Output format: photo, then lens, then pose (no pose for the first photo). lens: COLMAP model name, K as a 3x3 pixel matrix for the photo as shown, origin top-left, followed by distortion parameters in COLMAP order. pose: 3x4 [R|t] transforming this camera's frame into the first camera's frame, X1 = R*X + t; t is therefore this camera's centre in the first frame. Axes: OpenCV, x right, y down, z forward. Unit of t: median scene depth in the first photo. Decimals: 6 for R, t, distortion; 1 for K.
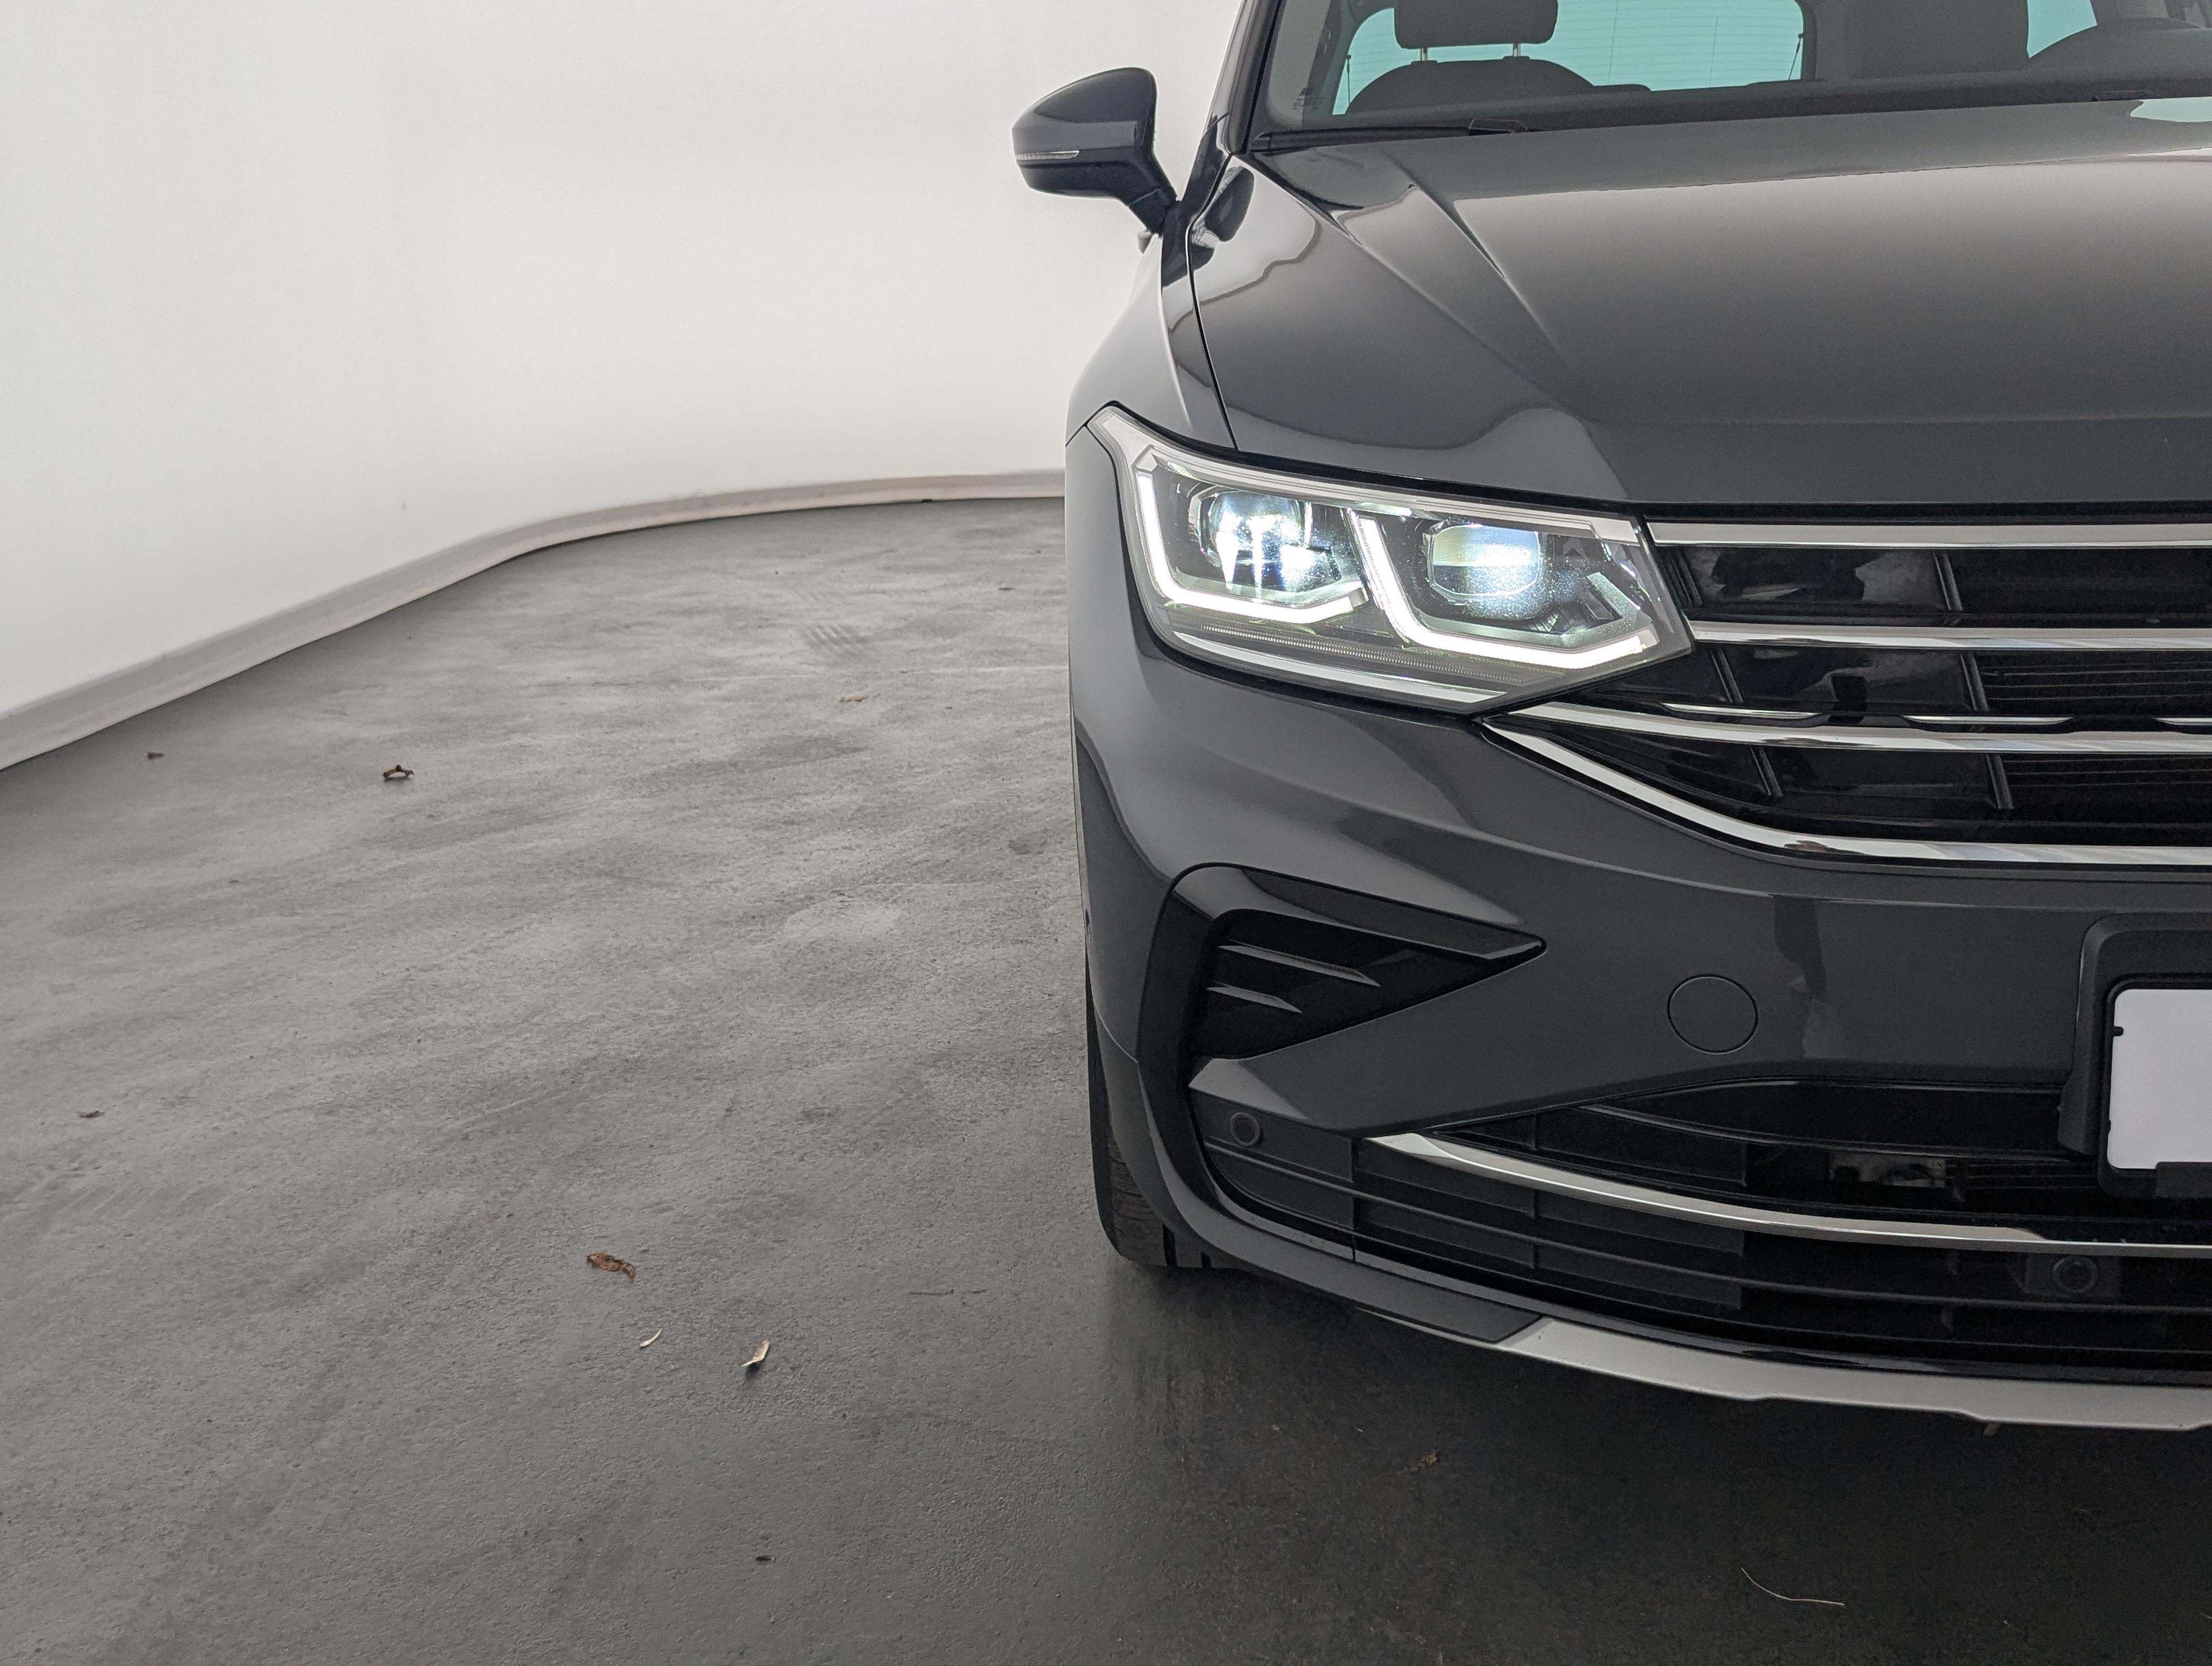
lens RADIAL K [[2291.6, 0, 1045.0], [0, 2291.6, 801.6], [0, 0, 1]] dist [0.045196, -0.030115]
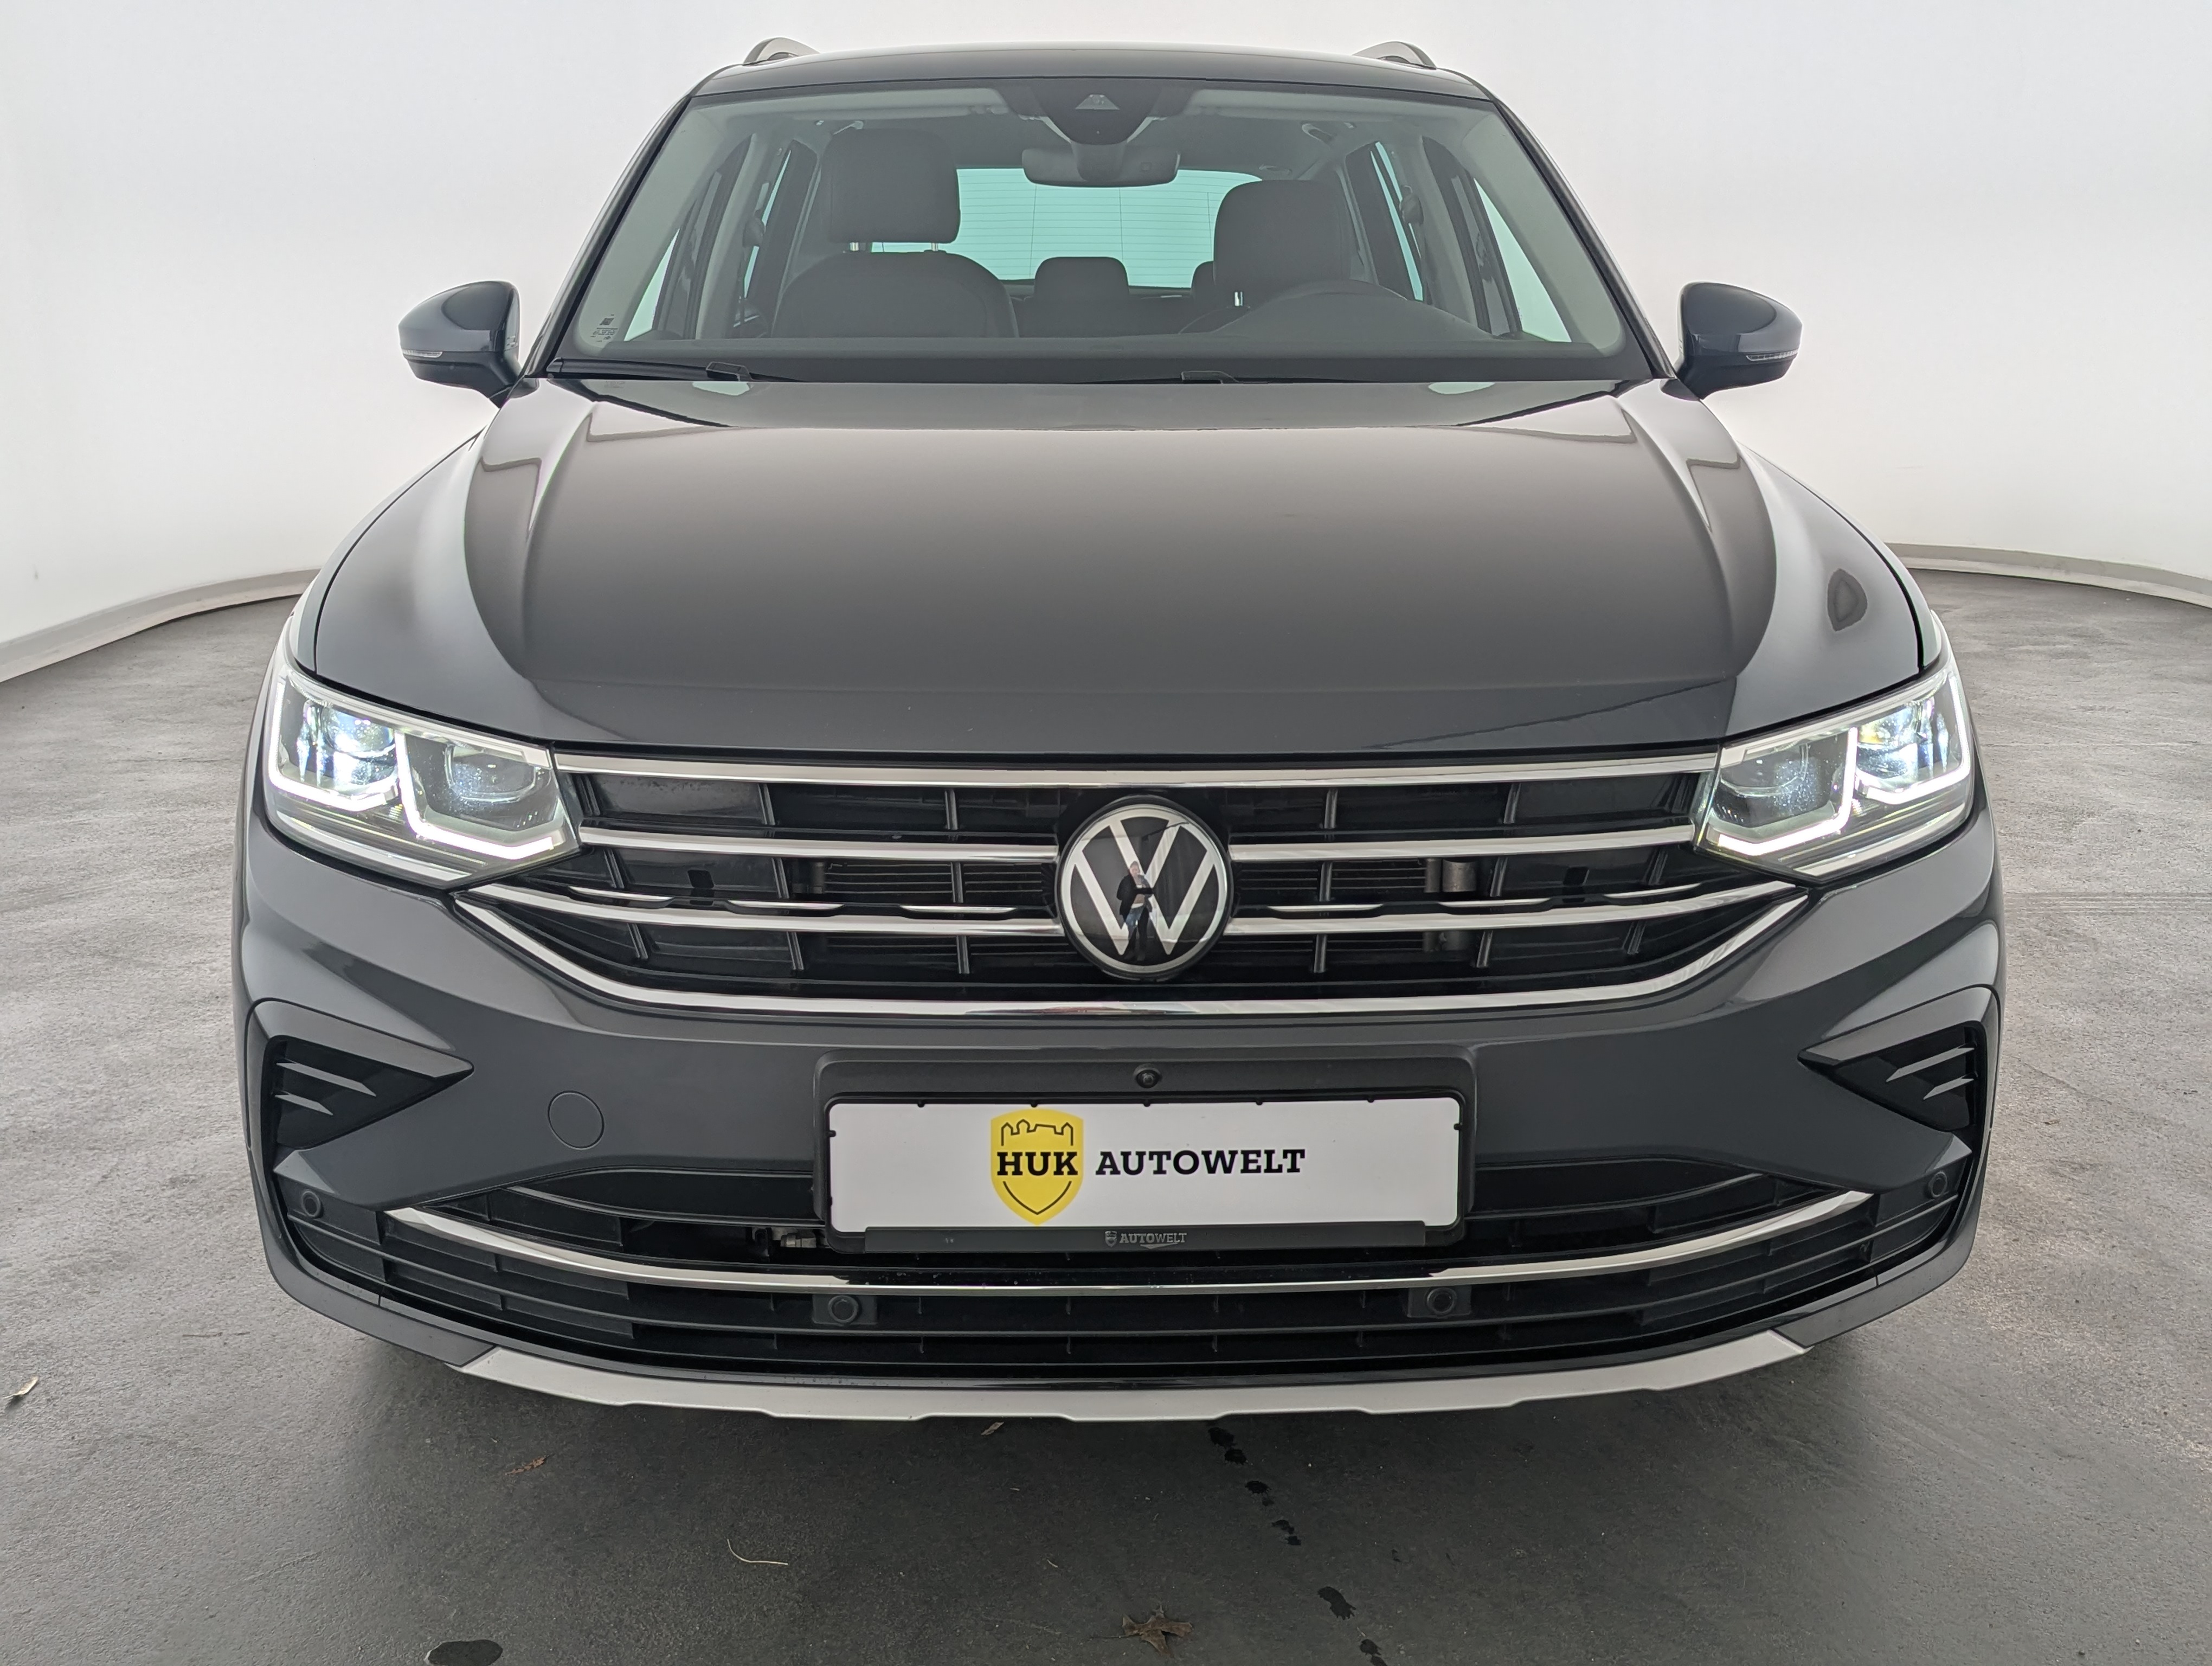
lens RADIAL K [[2244.8, 0, 1061.8], [0, 2244.8, 828.4], [0, 0, 1]] dist [0.107339, -0.176496]
pose [[0.994620, 0.015416, 0.102441, 0.371831], [-0.014580, 0.999854, -0.008911, -0.061621], [-0.102563, 0.007370, 0.994699, -0.304927]]
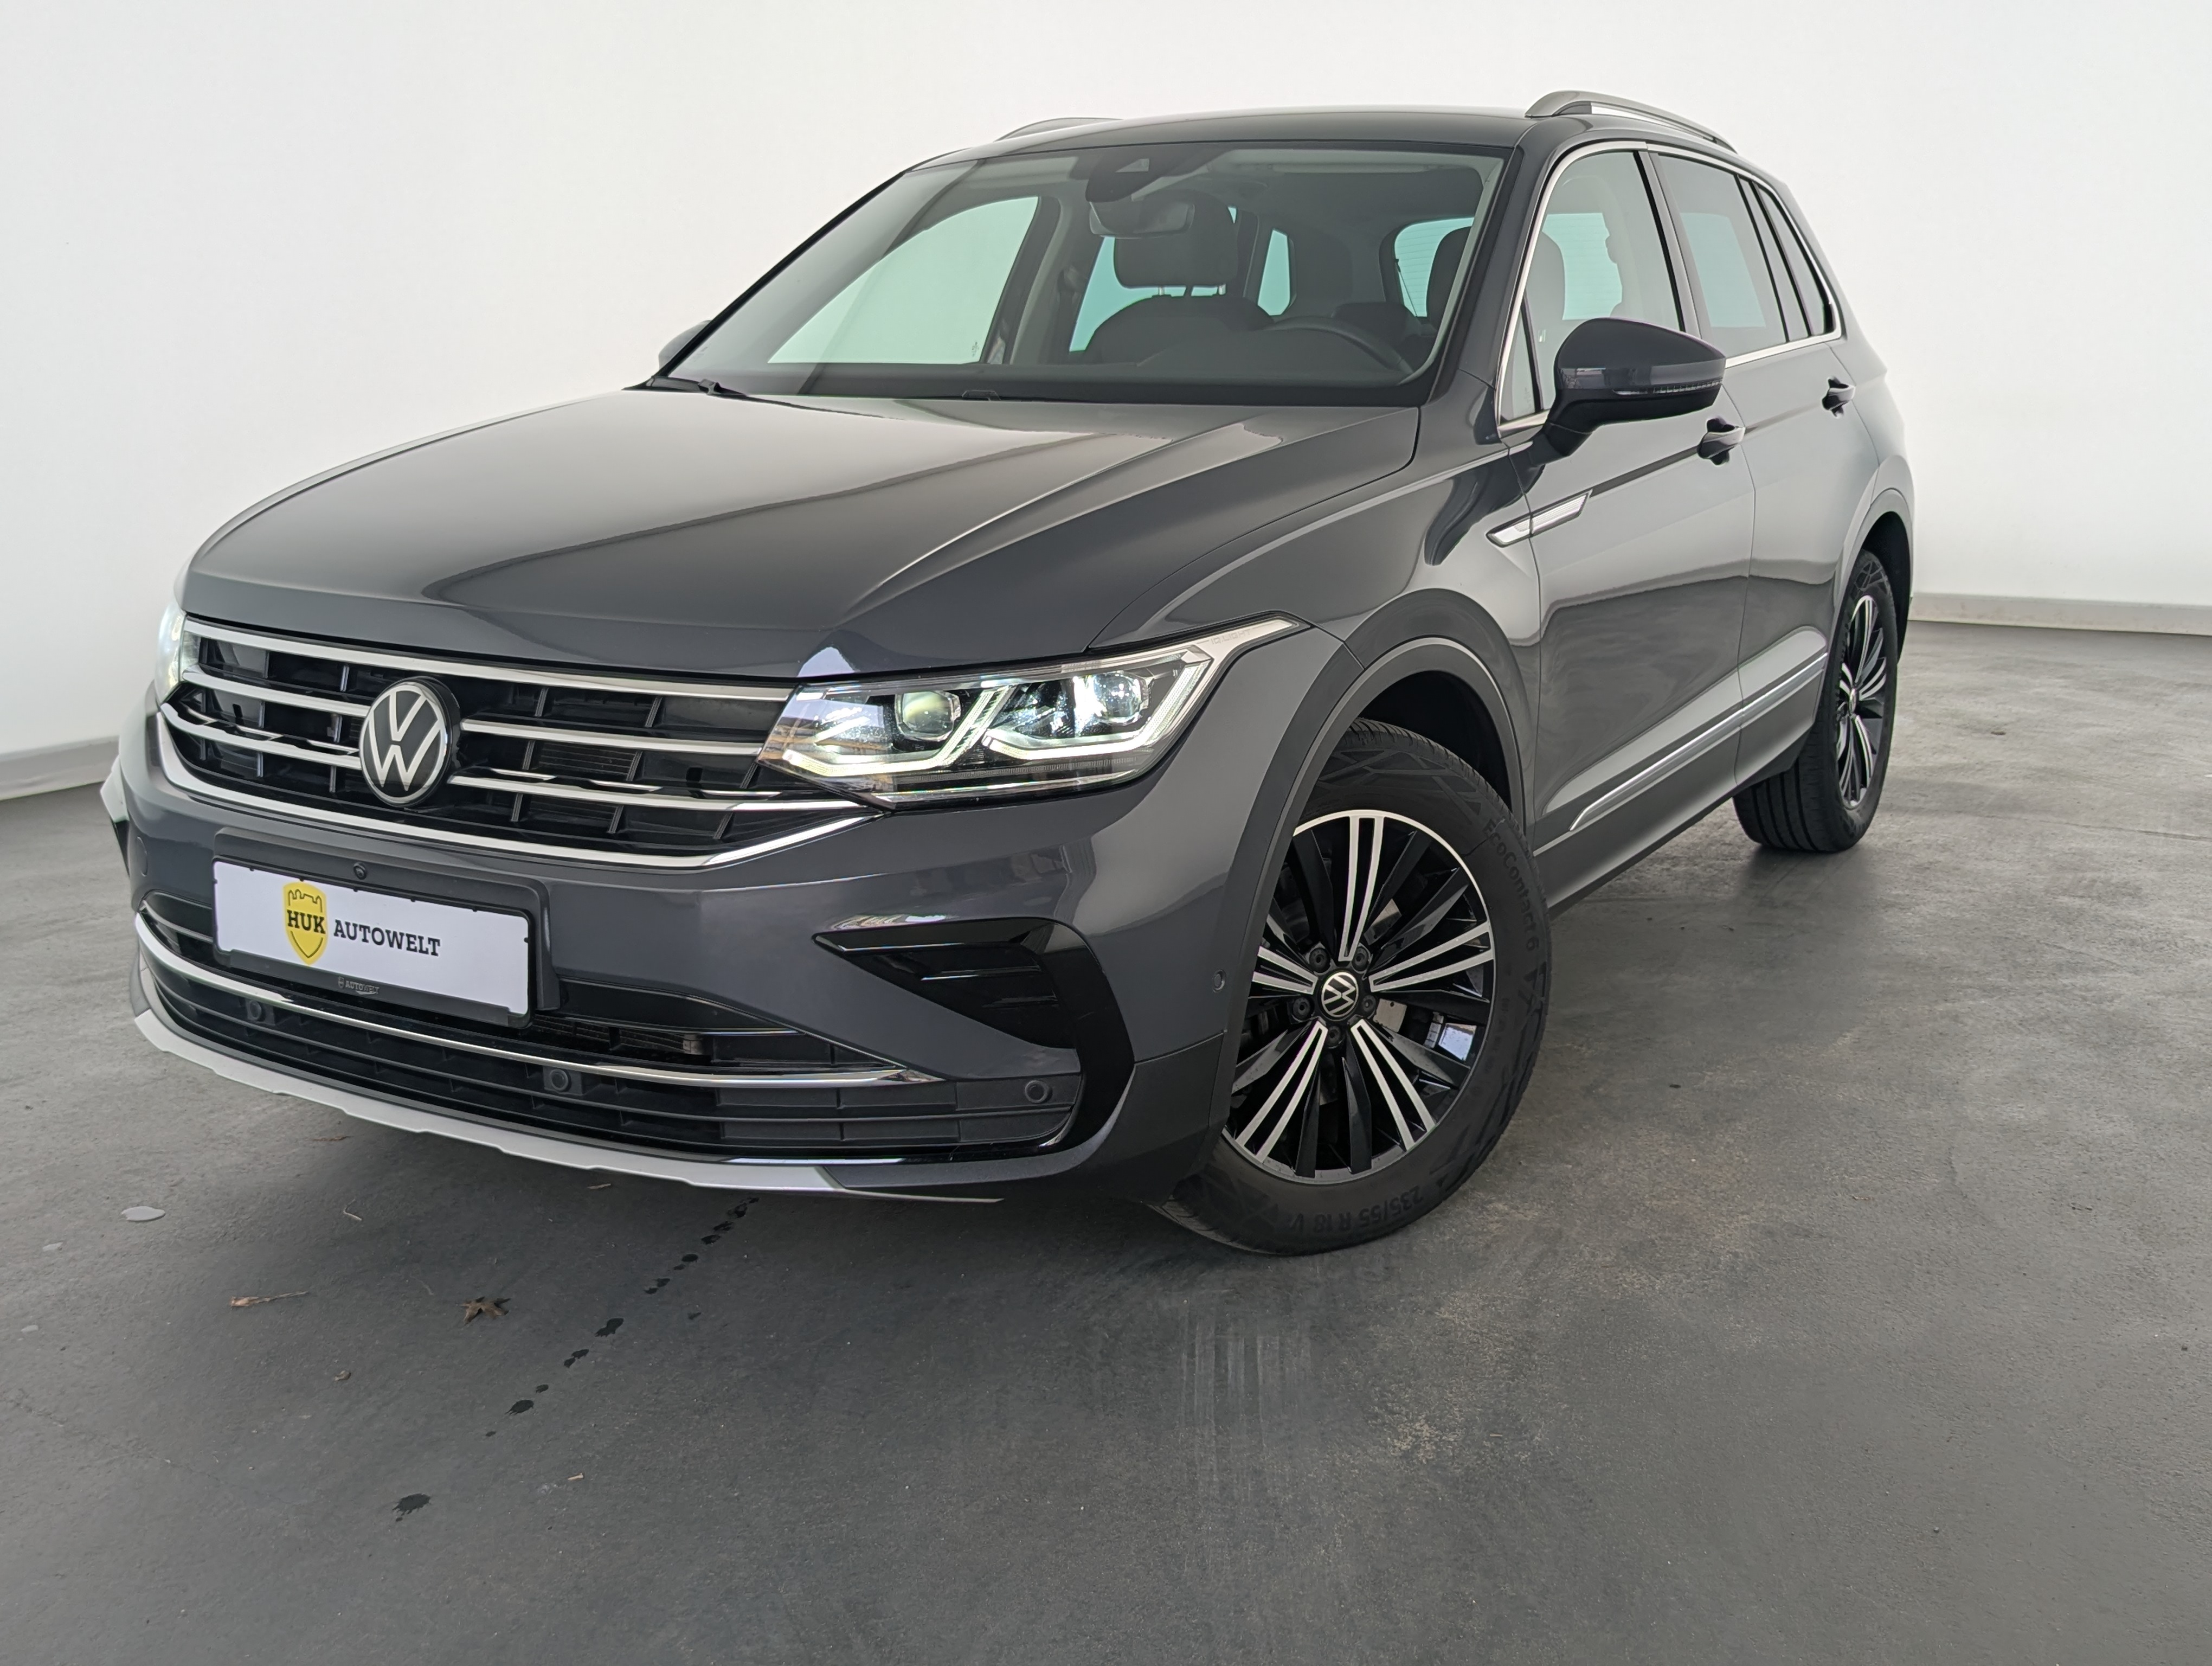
lens RADIAL K [[2244.8, 0, 1061.8], [0, 2244.8, 828.4], [0, 0, 1]] dist [0.107339, -0.176496]
pose [[0.879462, 0.138595, -0.455343, 1.664079], [-0.146652, 0.989028, 0.017788, -0.077953], [0.452812, 0.051134, 0.890138, -0.383373]]
